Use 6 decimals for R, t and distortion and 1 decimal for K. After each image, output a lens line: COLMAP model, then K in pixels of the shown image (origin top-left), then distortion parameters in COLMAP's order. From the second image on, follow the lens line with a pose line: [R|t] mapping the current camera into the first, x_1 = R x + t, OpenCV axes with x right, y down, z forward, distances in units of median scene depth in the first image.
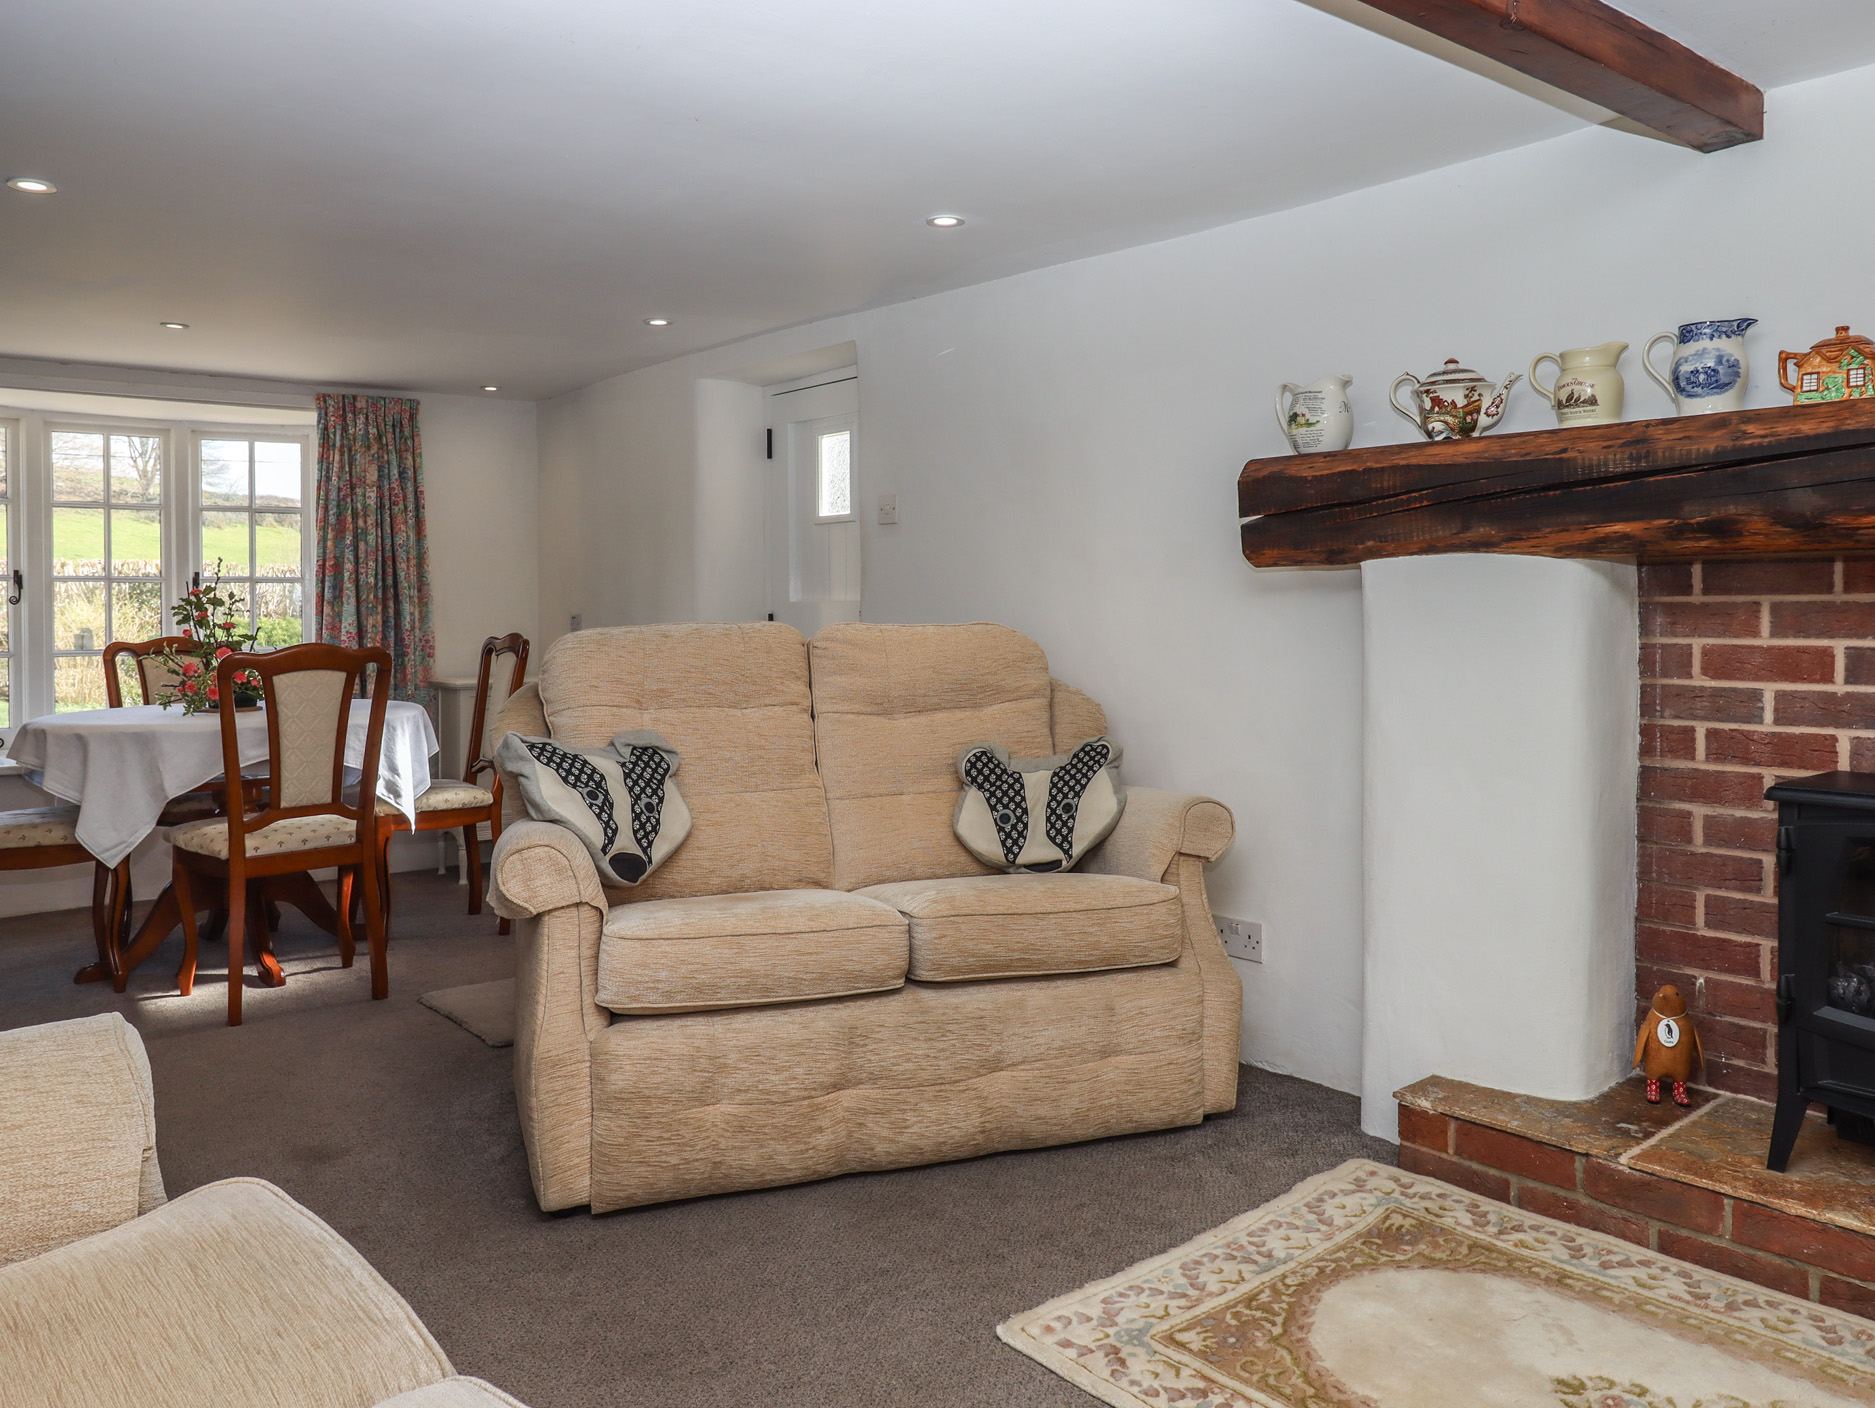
lens RADIAL K [[1404.2, 0, 930.9], [0, 1404.2, 620.3], [0, 0, 1]] dist [0.009660, -0.009911]
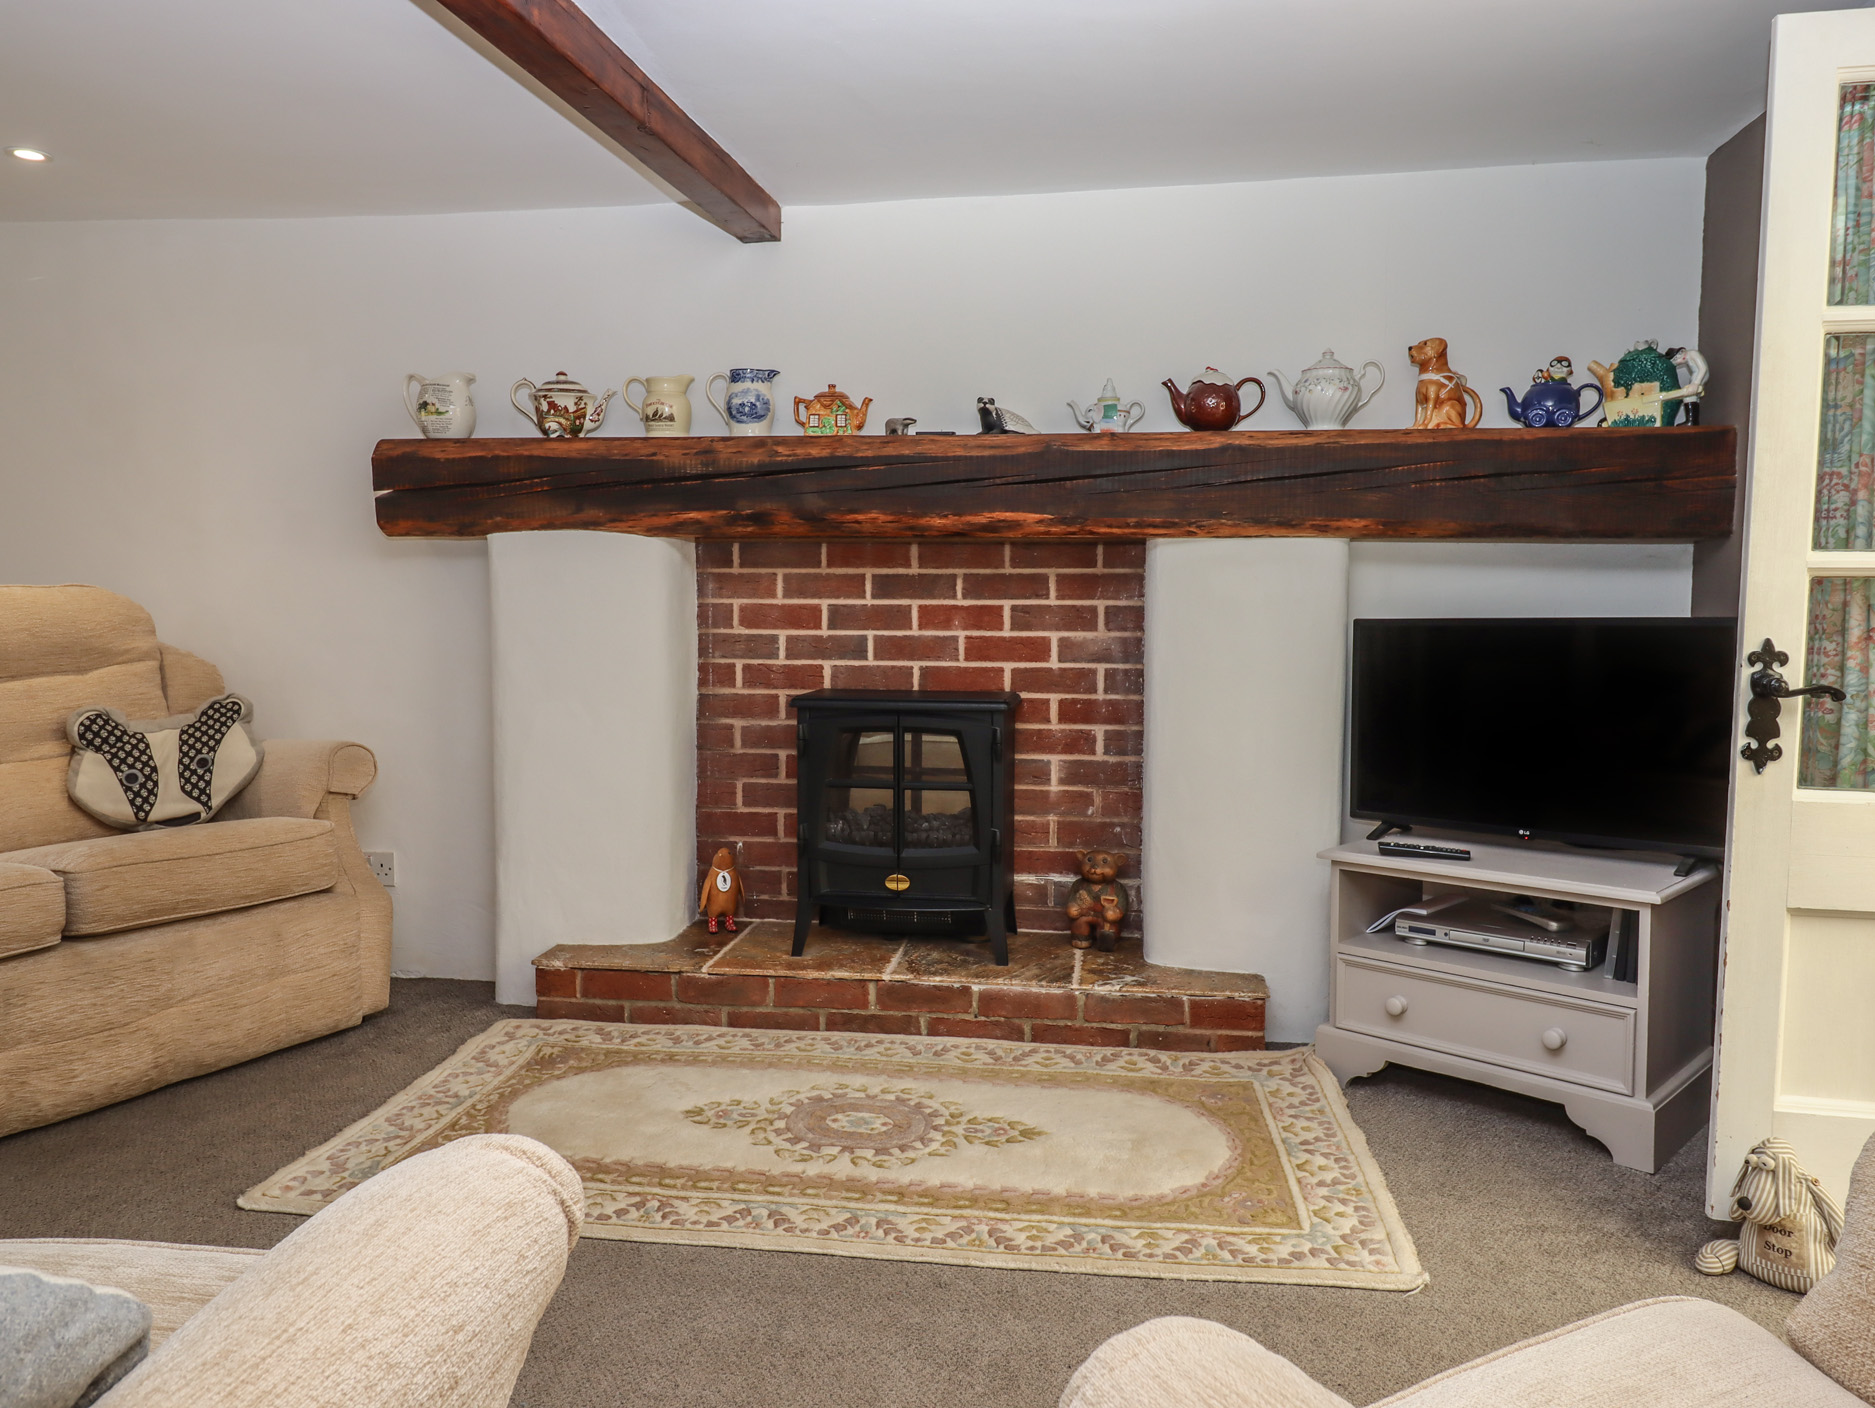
lens RADIAL K [[1340.7, 0, 942.4], [0, 1340.7, 699.0], [0, 0, 1]] dist [0.012624, -0.012112]
pose [[0.751361, -0.041685, 0.658573, -0.167597], [-0.003887, 0.997706, 0.067586, 0.020063], [-0.659879, -0.053341, 0.749476, -0.120265]]
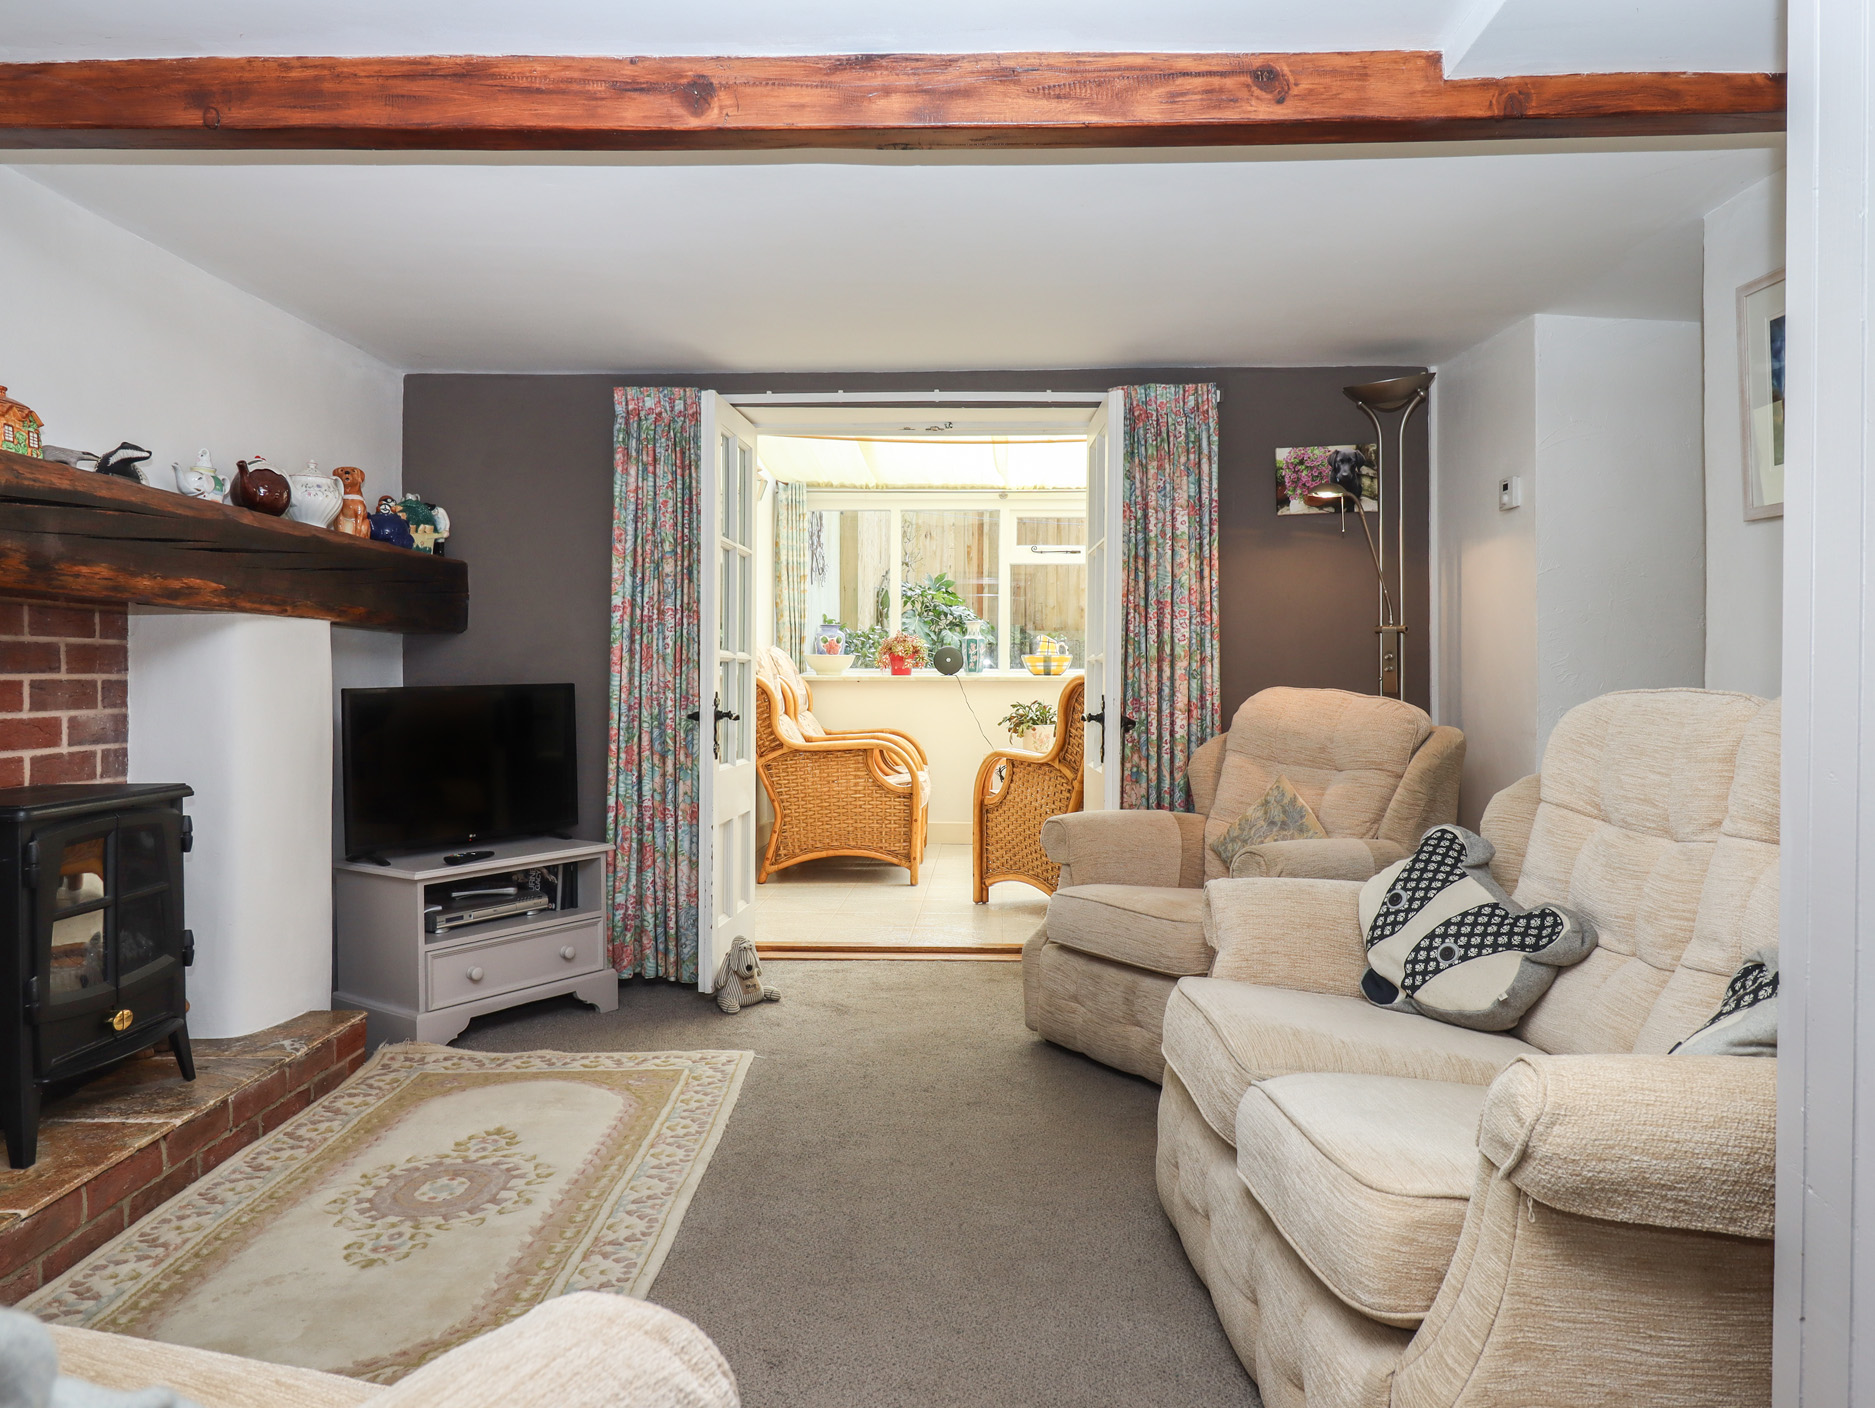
lens RADIAL K [[1340.7, 0, 942.4], [0, 1340.7, 699.0], [0, 0, 1]] dist [0.012624, -0.012112]
pose [[-0.765579, -0.004261, 0.643327, -0.483574], [0.008237, 0.999831, 0.016425, 0.020242], [-0.643289, 0.017873, -0.765415, 1.092258]]
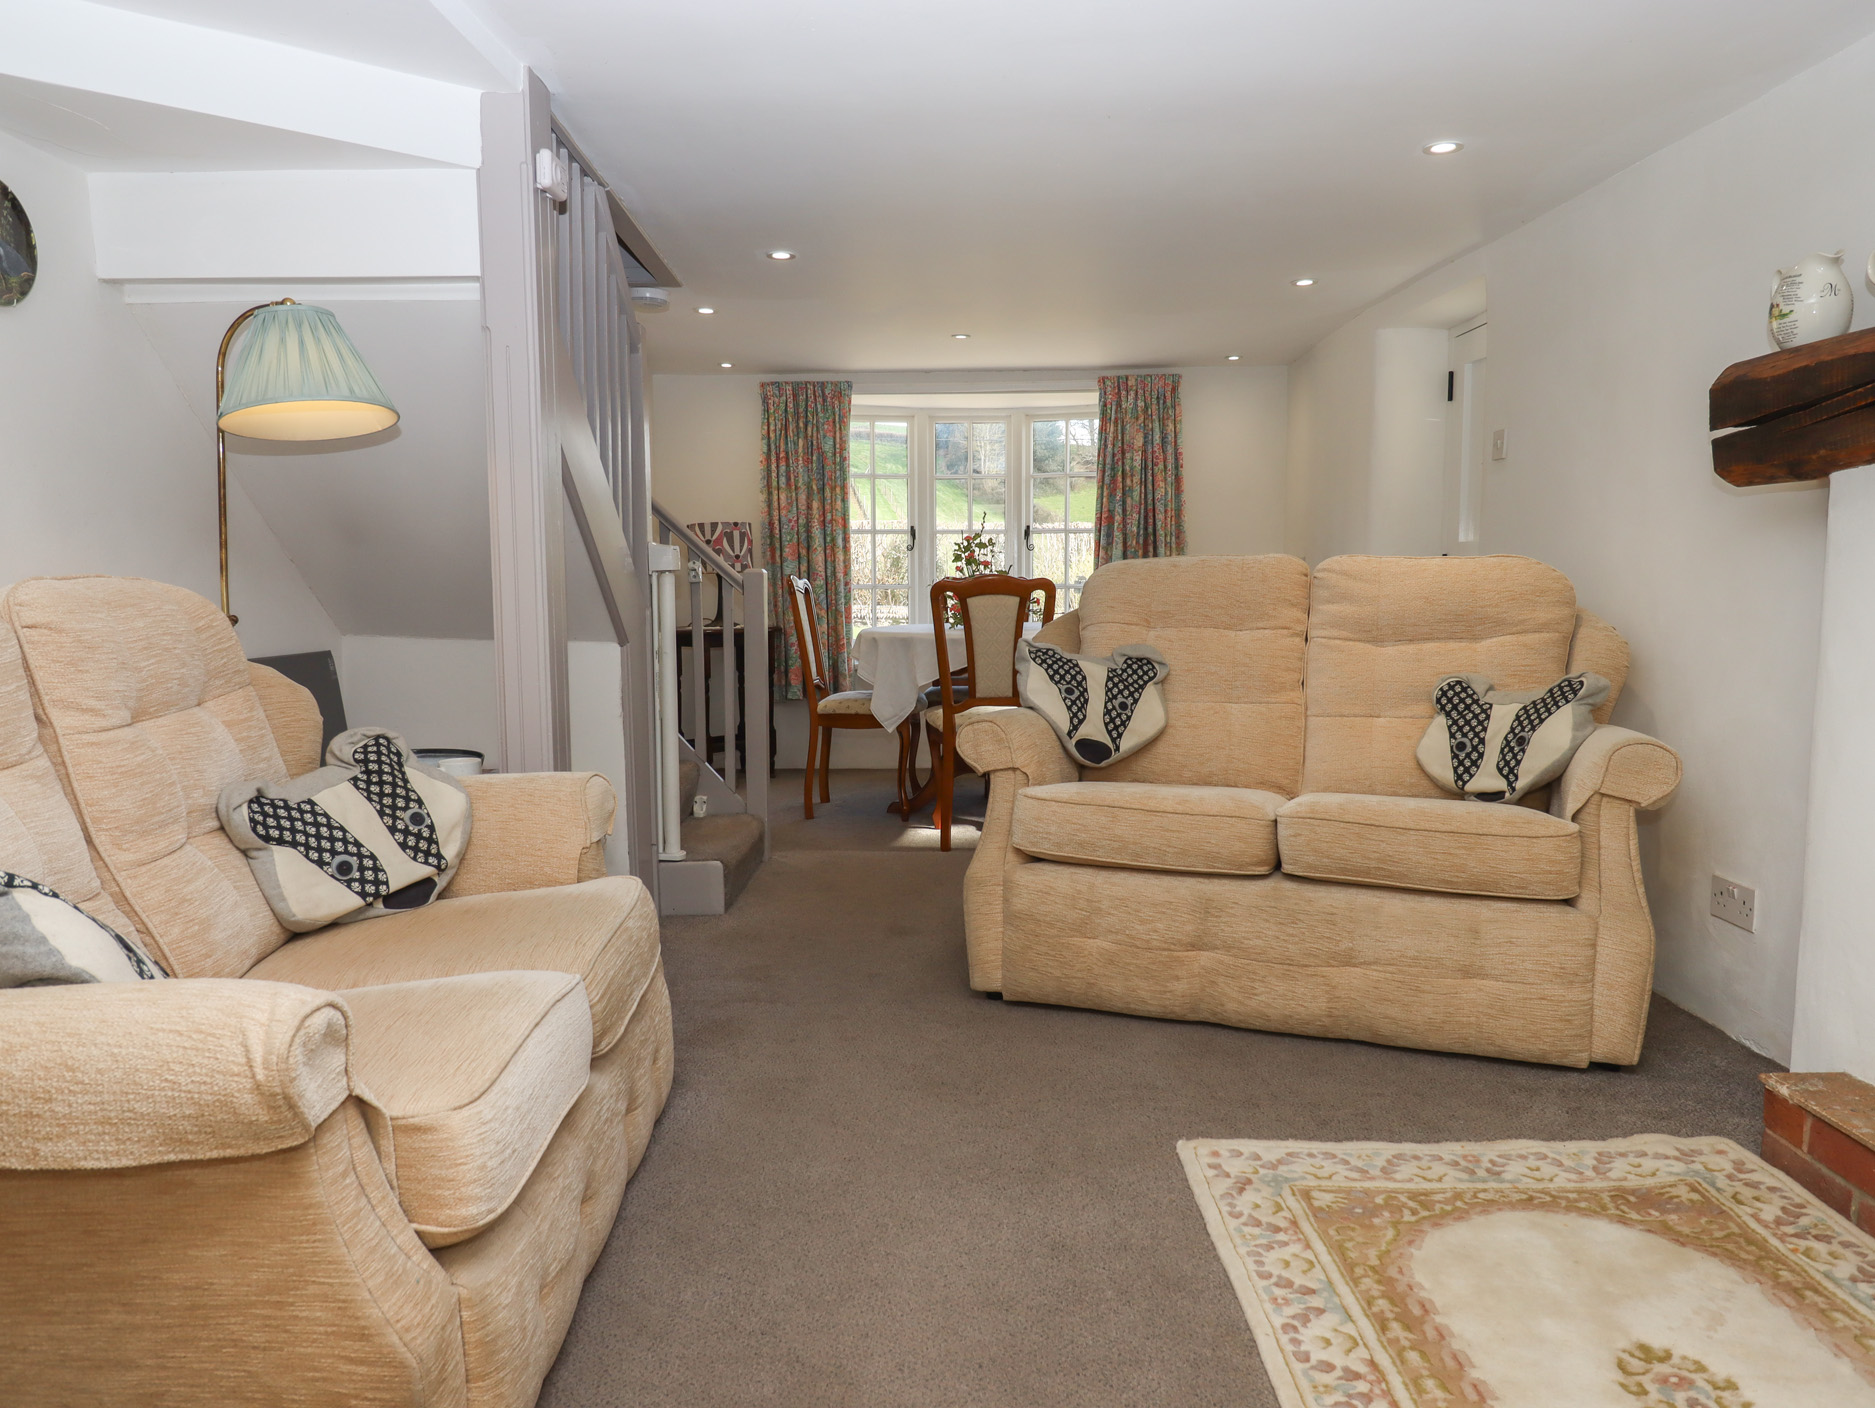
lens RADIAL K [[1300.5, 0, 930.0], [0, 1300.5, 698.2], [0, 0, 1]] dist [0.004601, -0.004935]
pose [[0.759984, 0.067044, -0.646475, 0.430343], [-0.006131, 0.995361, 0.096019, 0.021379], [0.649913, -0.069009, 0.756869, 0.046284]]
